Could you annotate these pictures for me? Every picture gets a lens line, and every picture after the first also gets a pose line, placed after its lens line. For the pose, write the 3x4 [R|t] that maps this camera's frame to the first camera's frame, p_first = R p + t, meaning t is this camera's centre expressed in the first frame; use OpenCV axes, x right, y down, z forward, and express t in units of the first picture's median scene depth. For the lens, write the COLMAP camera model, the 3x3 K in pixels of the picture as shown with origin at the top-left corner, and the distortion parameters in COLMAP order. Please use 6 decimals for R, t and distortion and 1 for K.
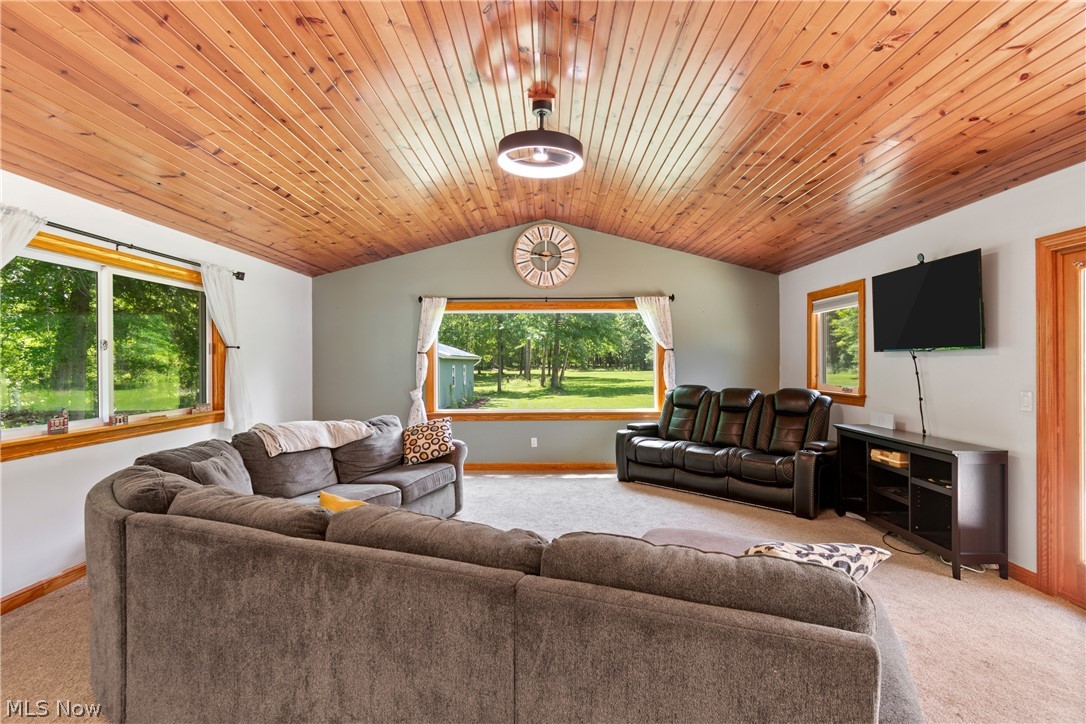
lens RADIAL K [[520.8, 0, 543.0], [0, 520.8, 362.0], [0, 0, 1]] dist [-0.000227, -0.000341]
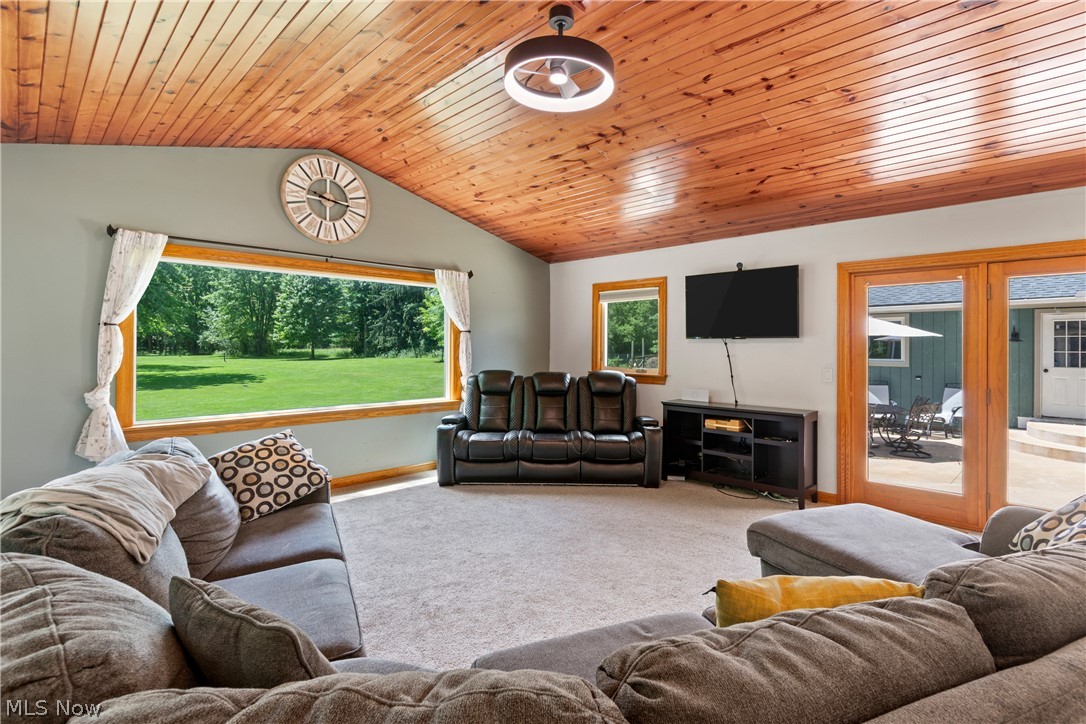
lens RADIAL K [[531.3, 0, 542.9], [0, 531.3, 345.7], [0, 0, 1]] dist [0.001111, -0.000218]
pose [[0.701795, 0.010457, 0.712302, -0.365993], [-0.009990, 0.999938, -0.004837, 0.004617], [-0.712309, -0.003721, 0.701856, 0.292358]]
